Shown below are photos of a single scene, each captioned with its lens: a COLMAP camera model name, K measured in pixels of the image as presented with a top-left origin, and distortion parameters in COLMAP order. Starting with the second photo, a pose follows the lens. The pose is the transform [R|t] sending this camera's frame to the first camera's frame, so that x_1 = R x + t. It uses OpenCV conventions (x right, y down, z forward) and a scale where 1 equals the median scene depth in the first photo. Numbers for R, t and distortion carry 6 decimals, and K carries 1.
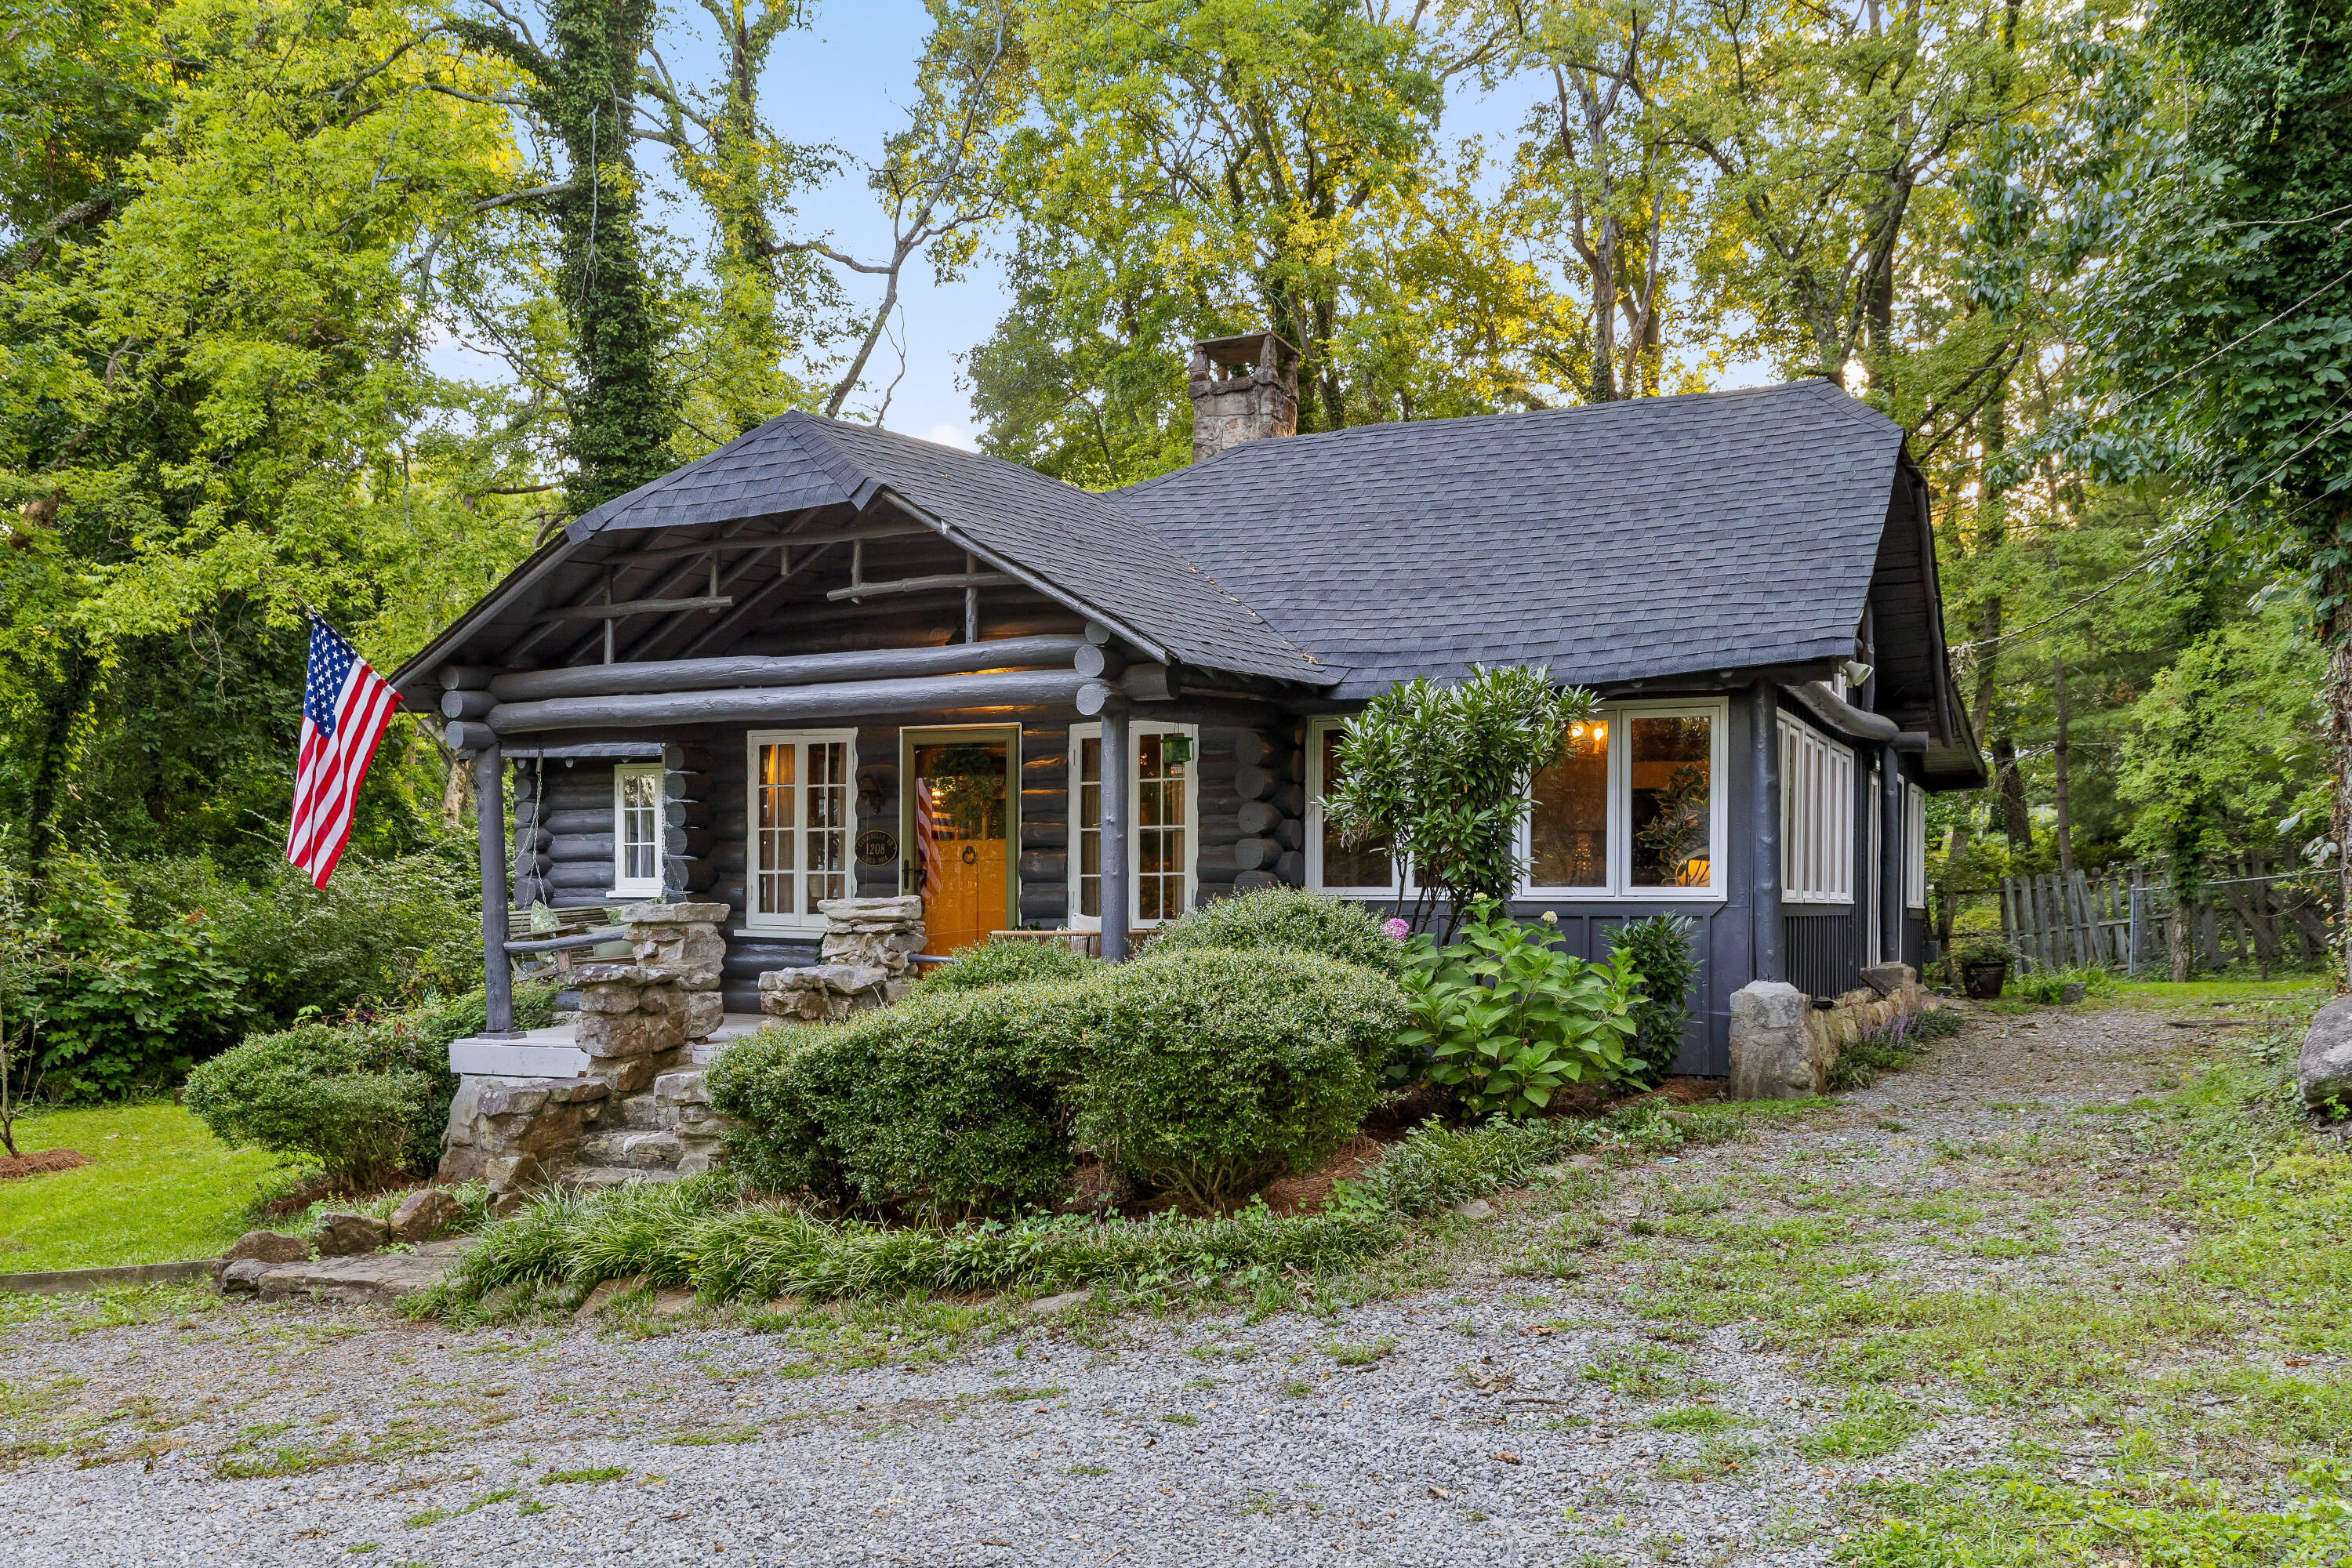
lens RADIAL K [[2127.6, 0, 1177.9], [0, 2127.6, 925.8], [0, 0, 1]] dist [0.002309, 0.003175]
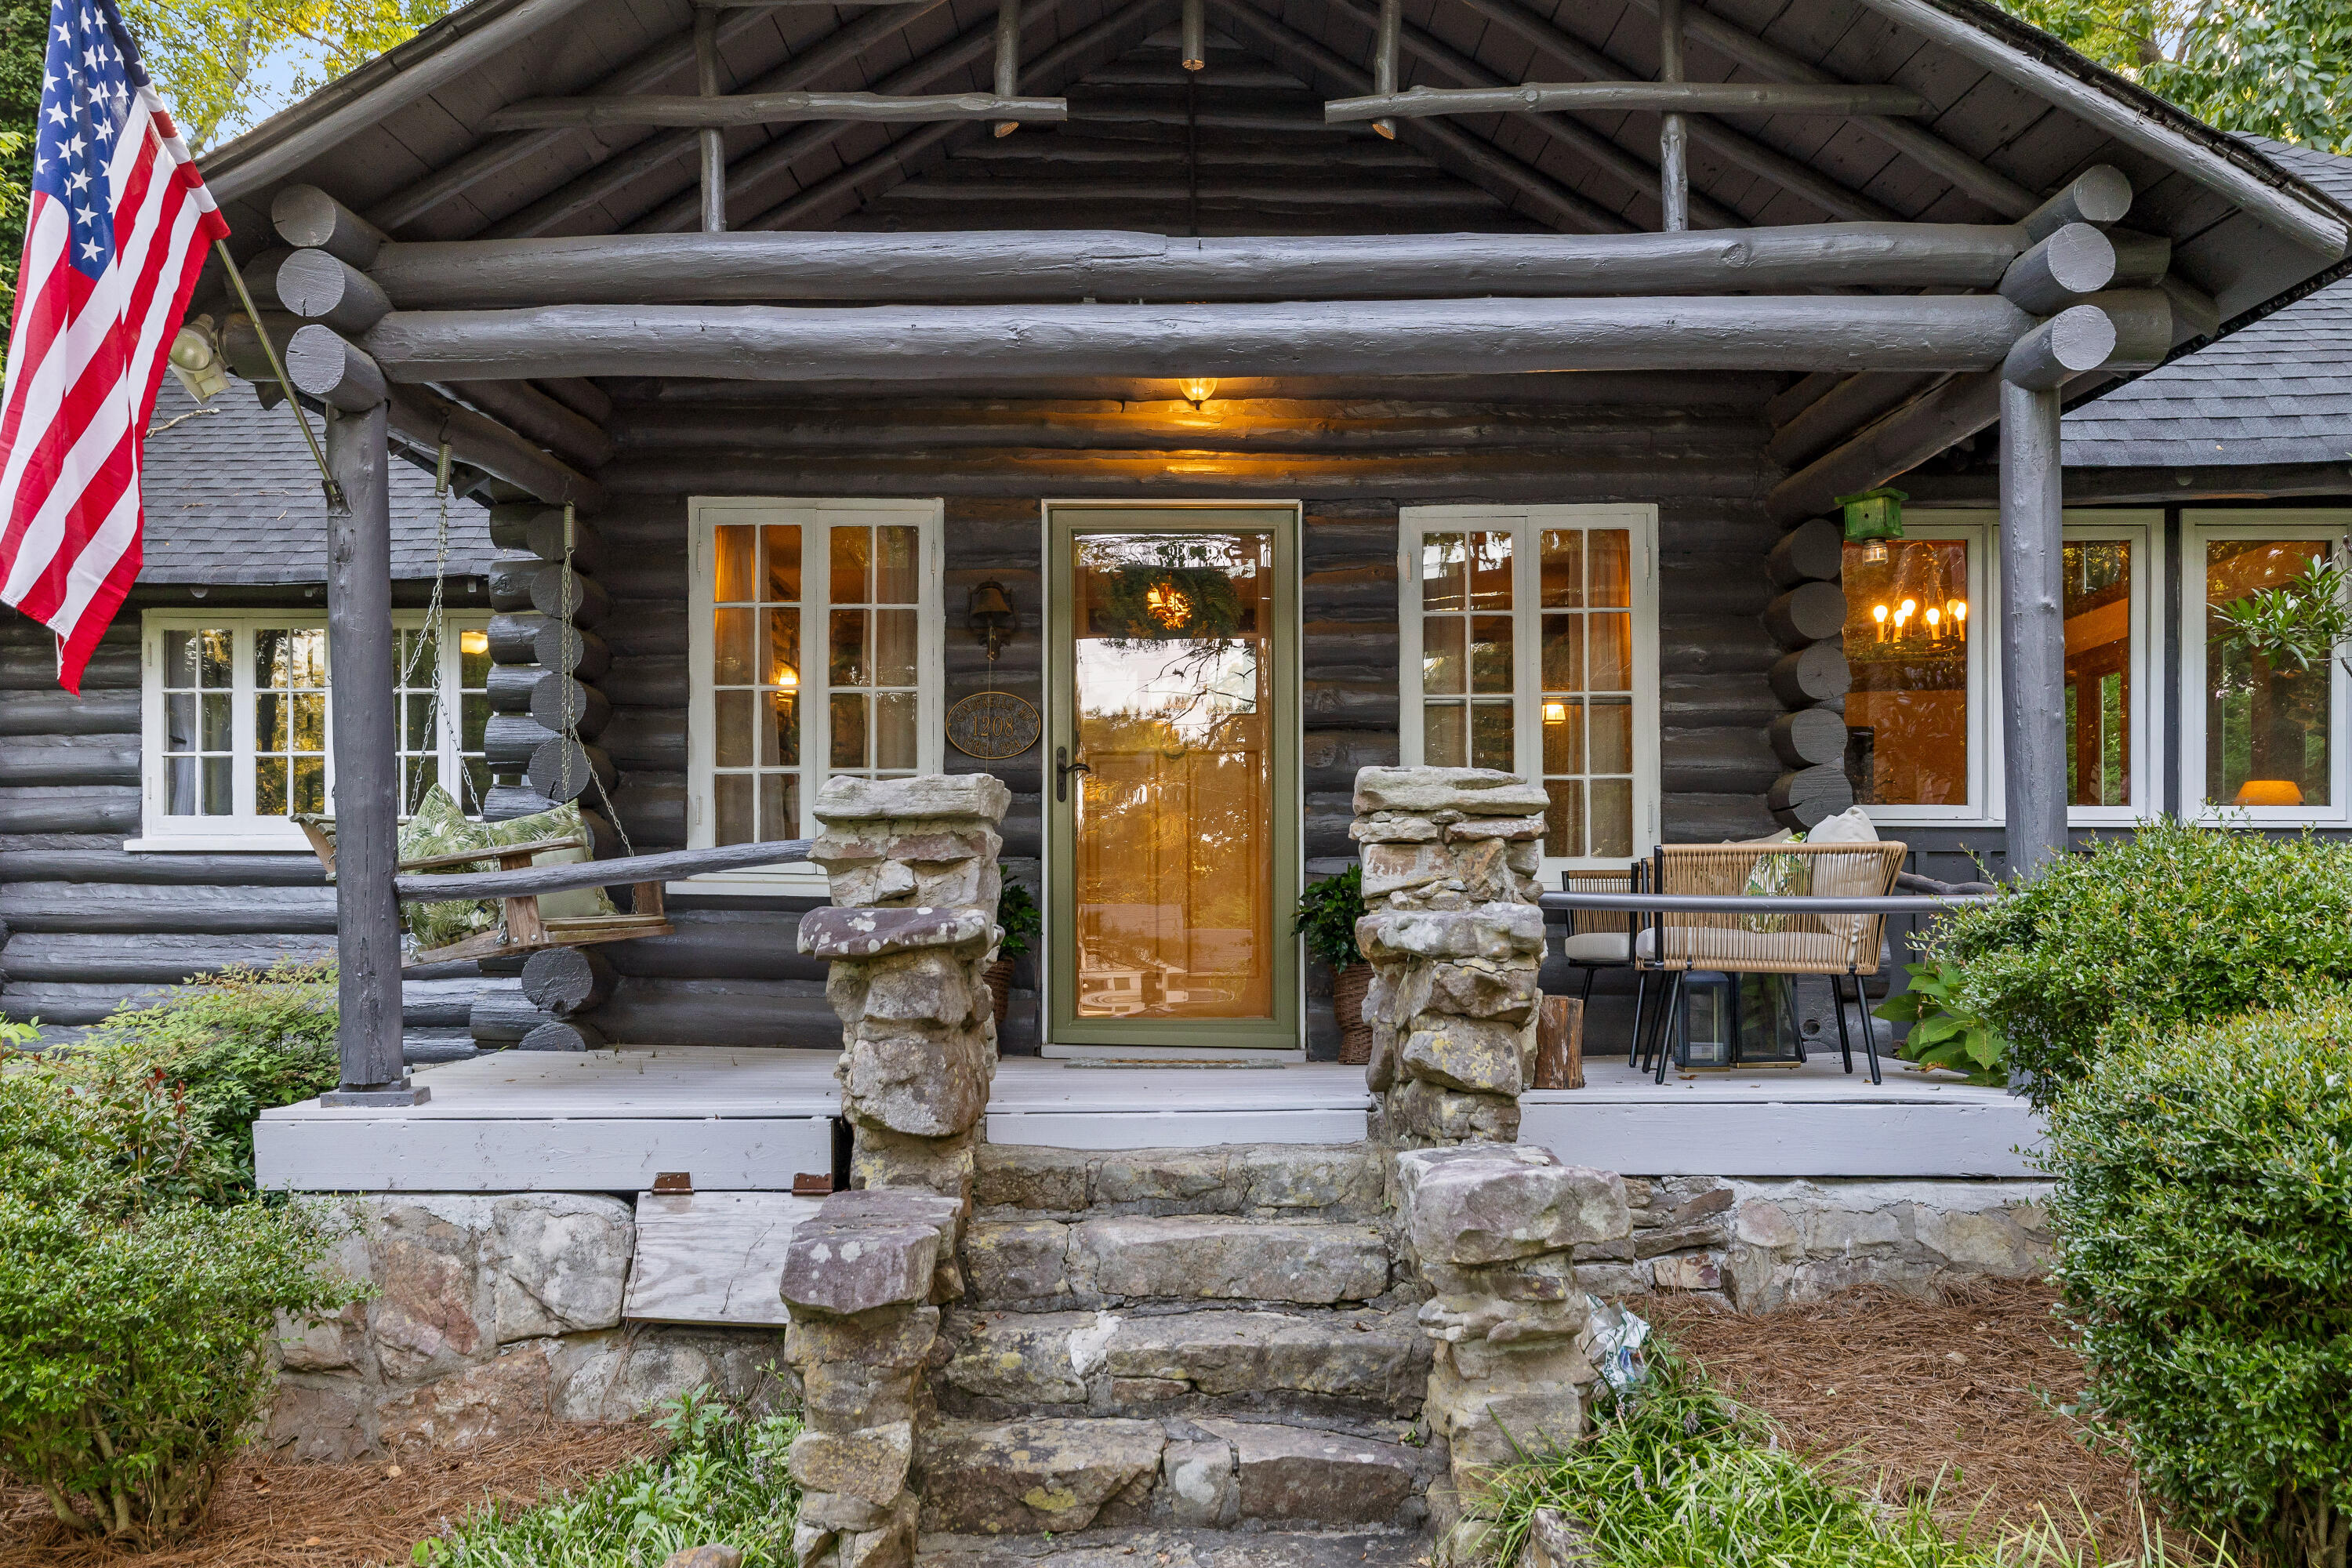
lens RADIAL K [[2090.3, 0, 1171.2], [0, 2090.3, 948.3], [0, 0, 1]] dist [-0.002726, -0.009737]
pose [[0.905735, -0.001631, 0.423842, -0.311716], [0.007306, 0.999904, -0.011764, 0.024837], [-0.423782, 0.013752, 0.905660, 0.493035]]
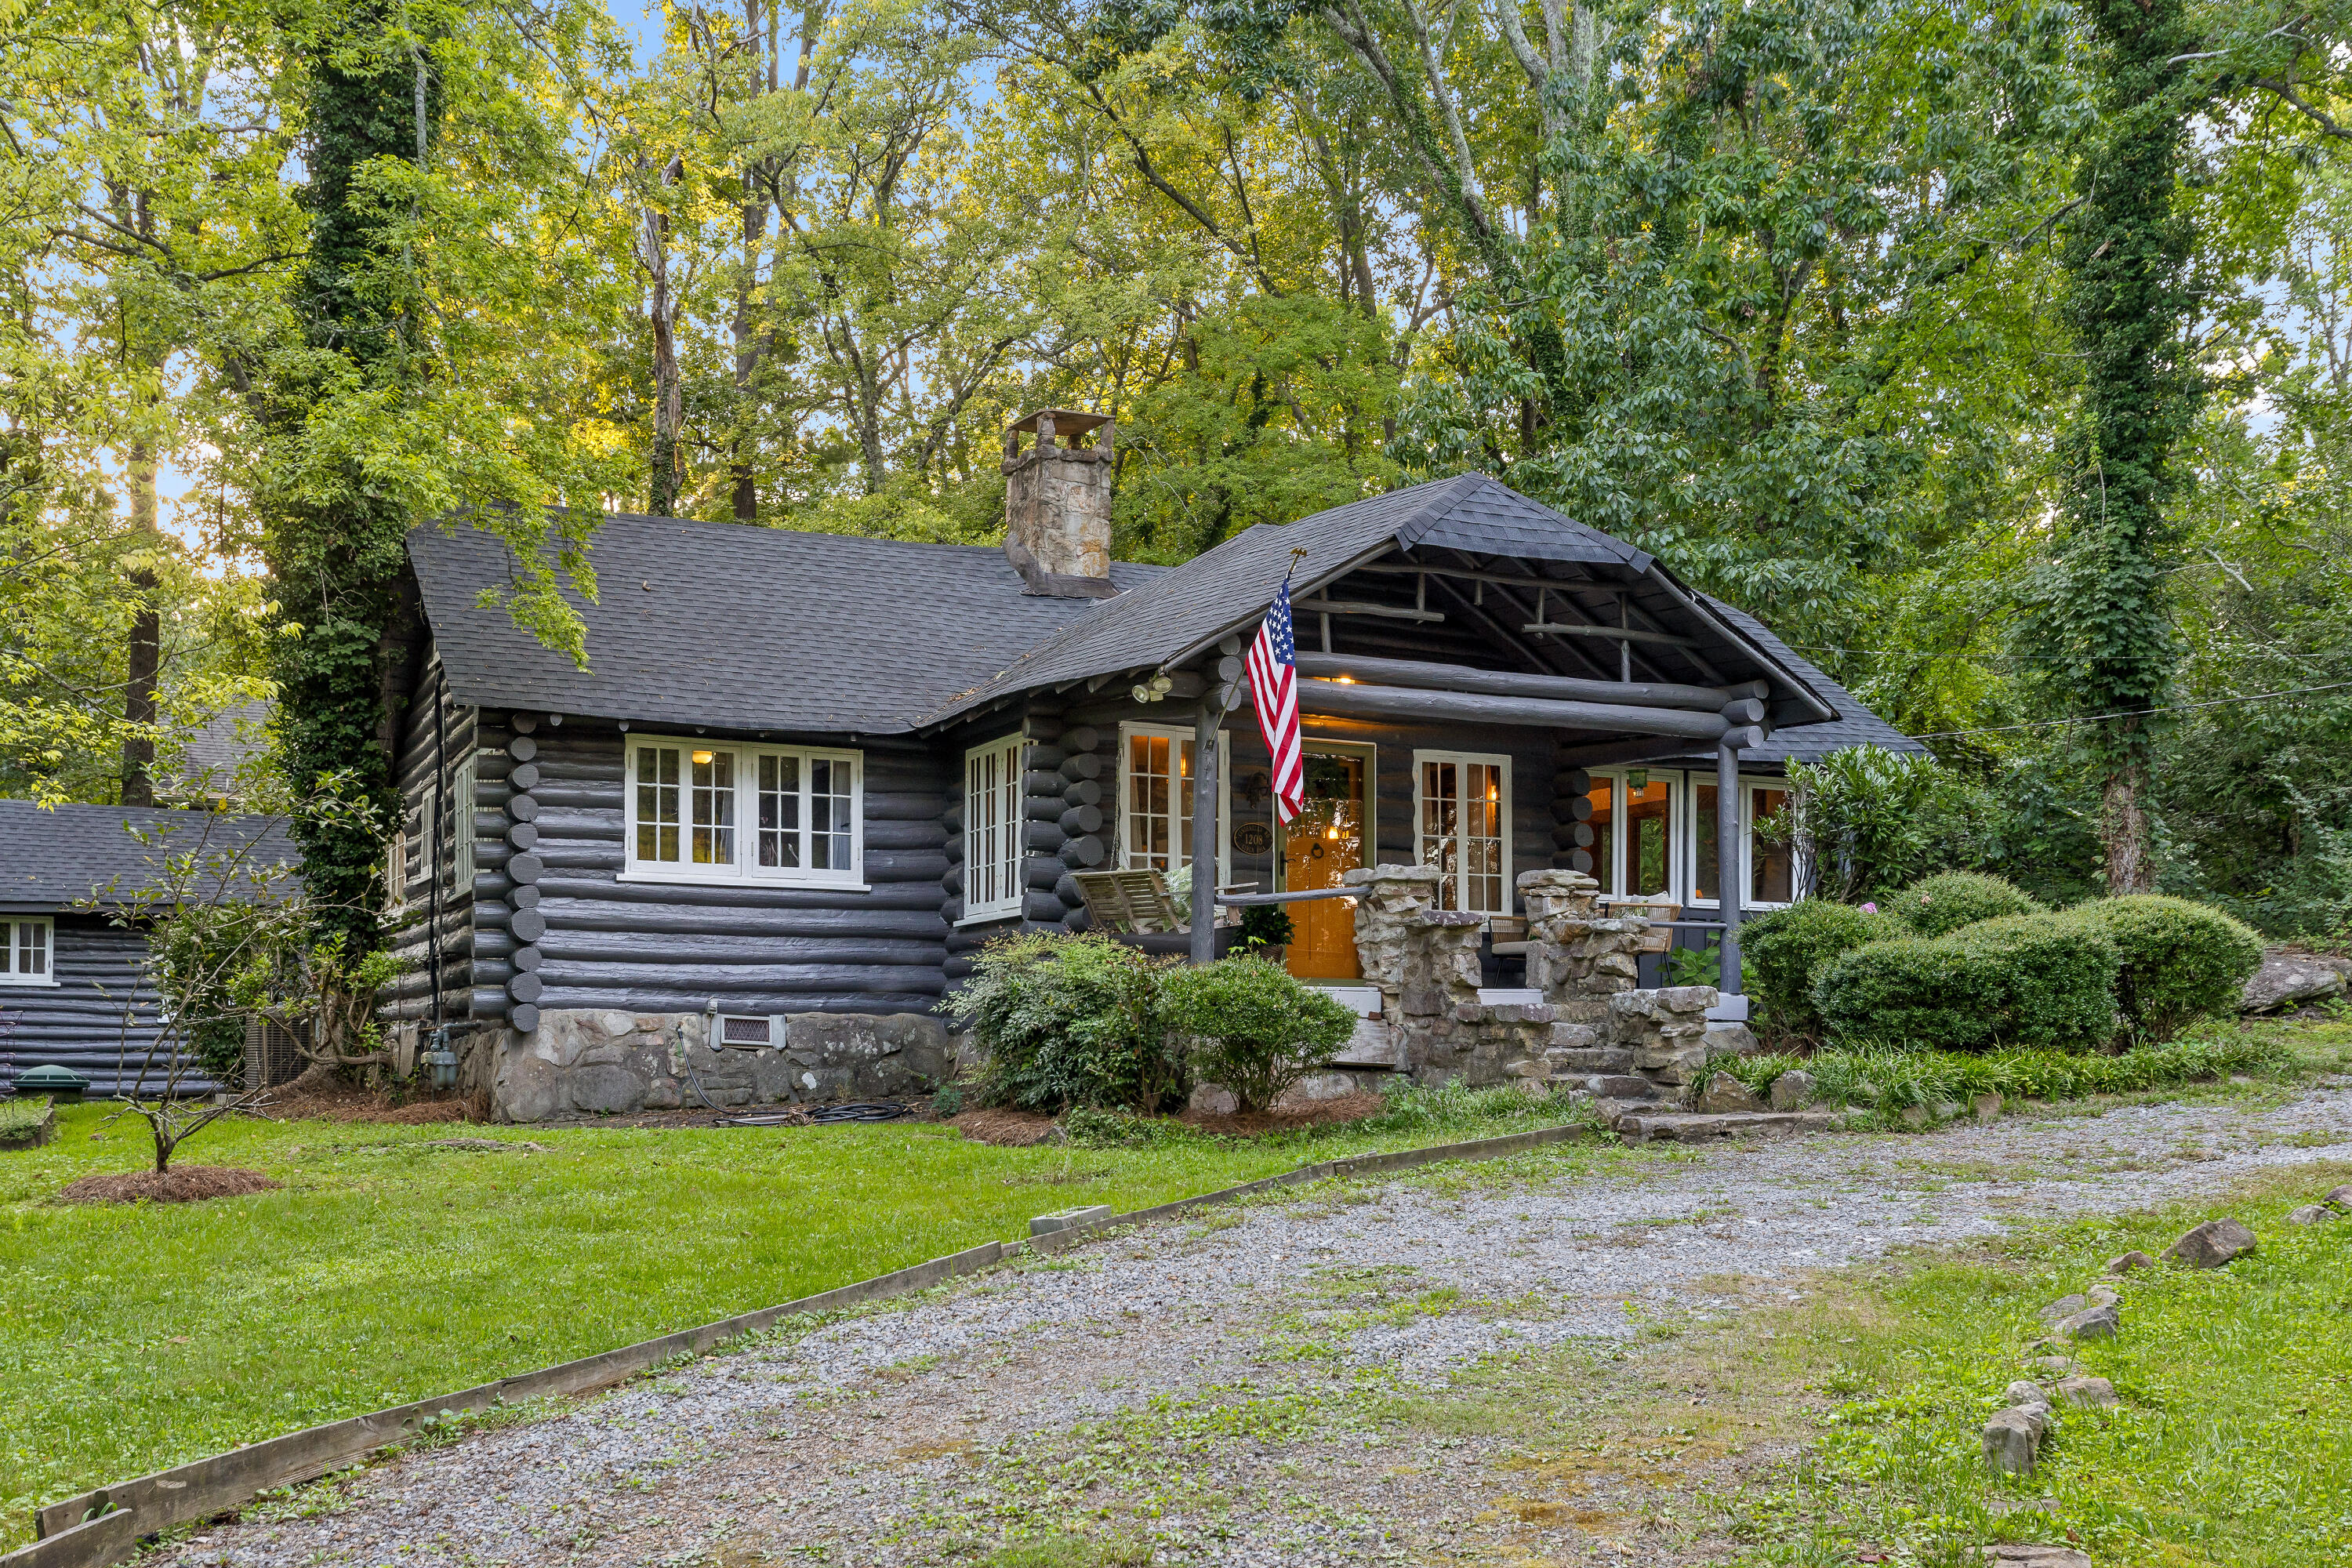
lens RADIAL K [[2381.8, 0, 1178.1], [0, 2381.8, 1051.2], [0, 0, 1]] dist [-0.014915, 0.005035]
pose [[0.616964, 0.008284, 0.786948, -1.125263], [0.004792, 0.999887, -0.014282, 0.091515], [-0.786977, 0.012583, 0.616854, 0.242661]]
